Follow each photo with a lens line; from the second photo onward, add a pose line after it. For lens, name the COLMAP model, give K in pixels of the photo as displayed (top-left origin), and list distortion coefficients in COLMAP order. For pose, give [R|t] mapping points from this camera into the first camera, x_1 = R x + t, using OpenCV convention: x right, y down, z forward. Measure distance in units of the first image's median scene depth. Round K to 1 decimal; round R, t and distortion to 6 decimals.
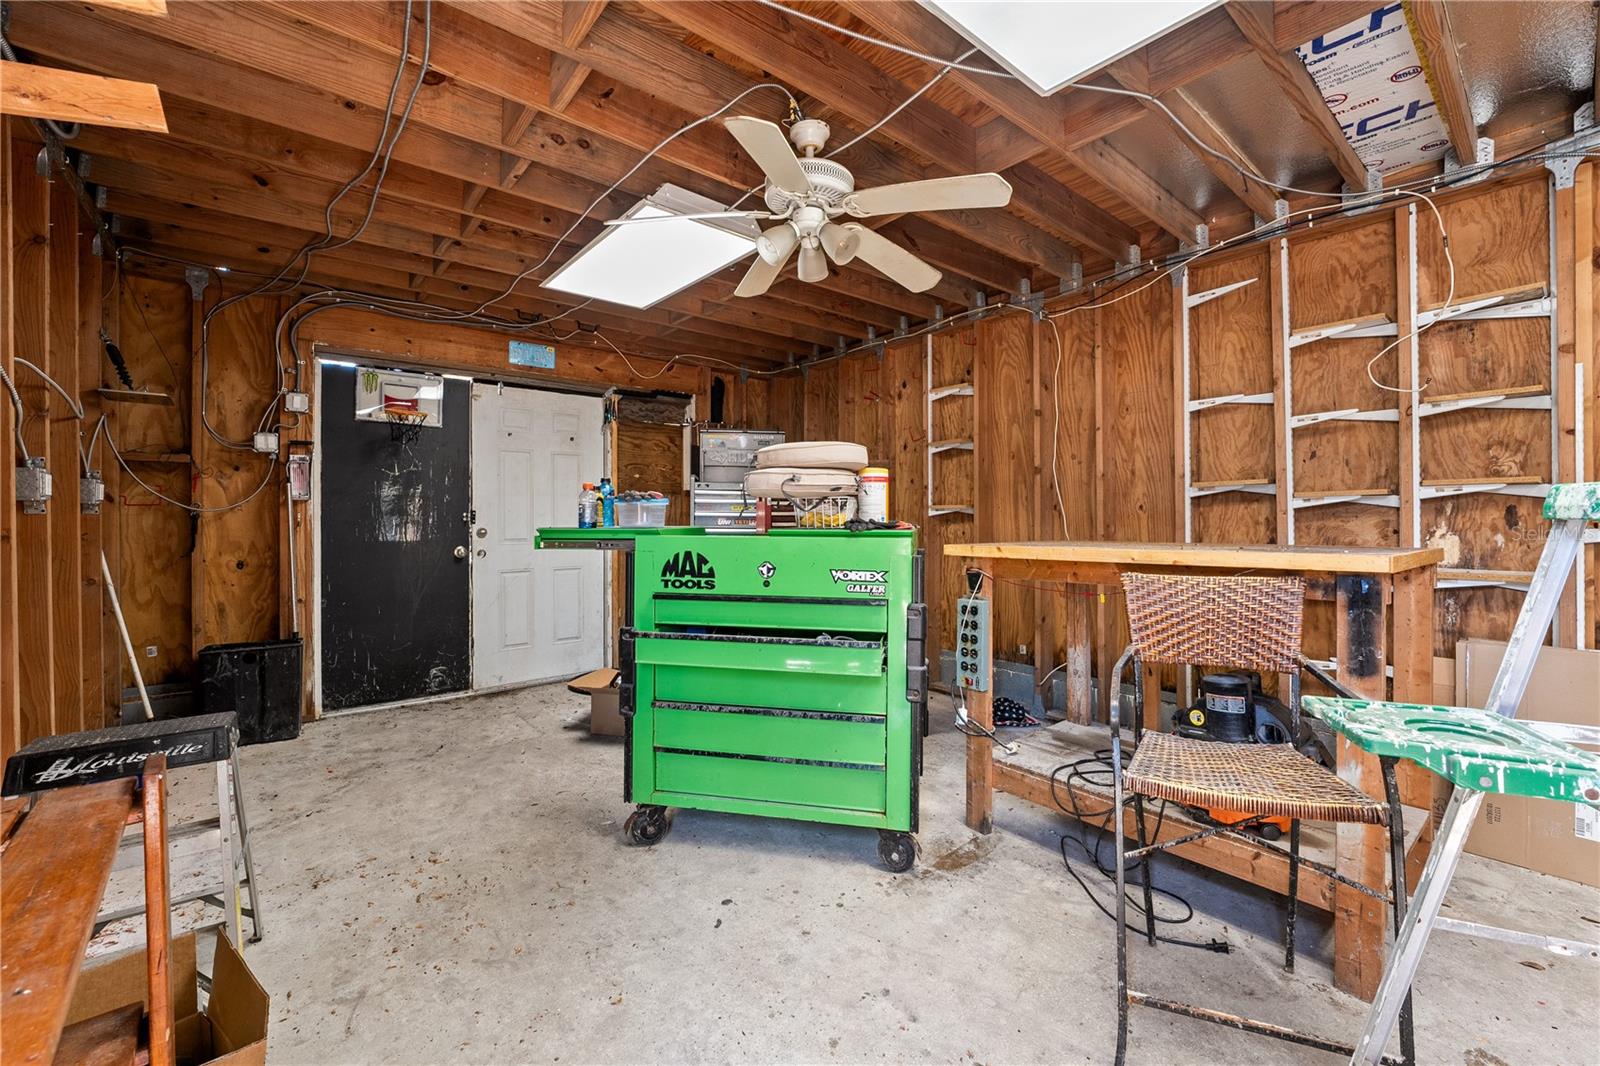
lens RADIAL K [[651.1, 0, 798.9], [0, 651.1, 522.1], [0, 0, 1]] dist [-0.014001, 0.001014]
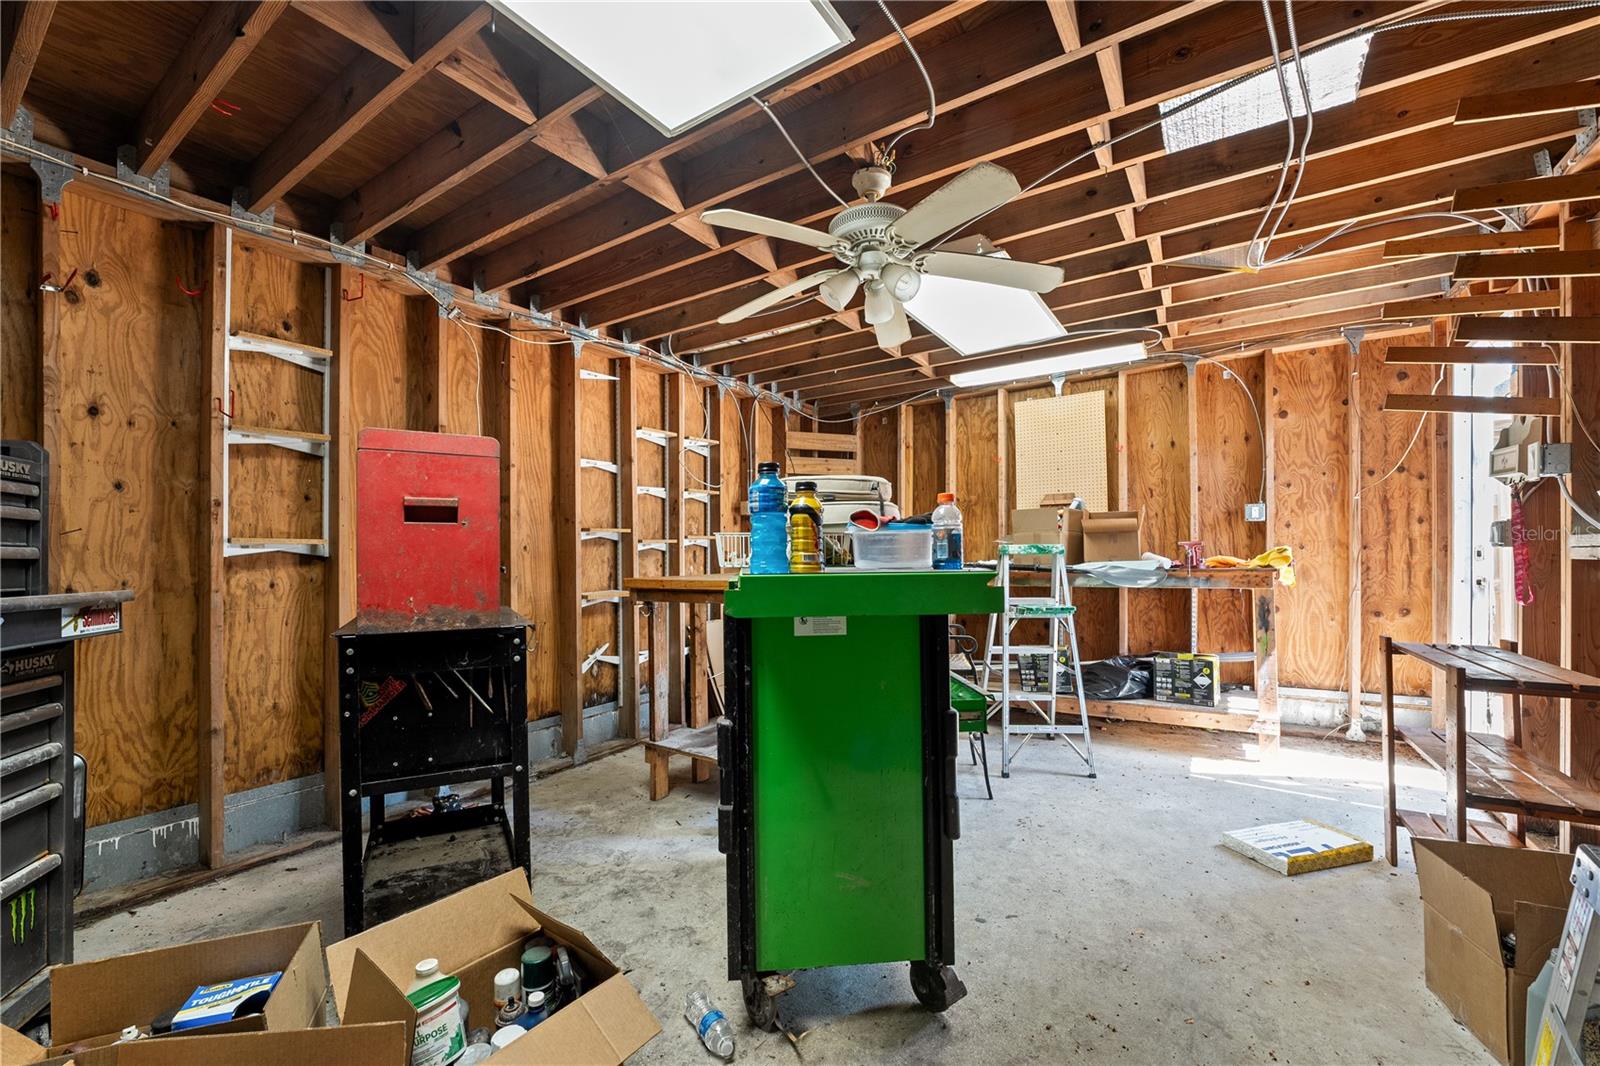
lens RADIAL K [[651.1, 0, 798.0], [0, 651.1, 547.1], [0, 0, 1]] dist [-0.014001, 0.001014]
pose [[-0.294923, 0.017990, 0.955352, -0.652281], [0.016857, 0.999765, -0.013623, -0.003198], [-0.955372, 0.012086, -0.295157, 1.000089]]
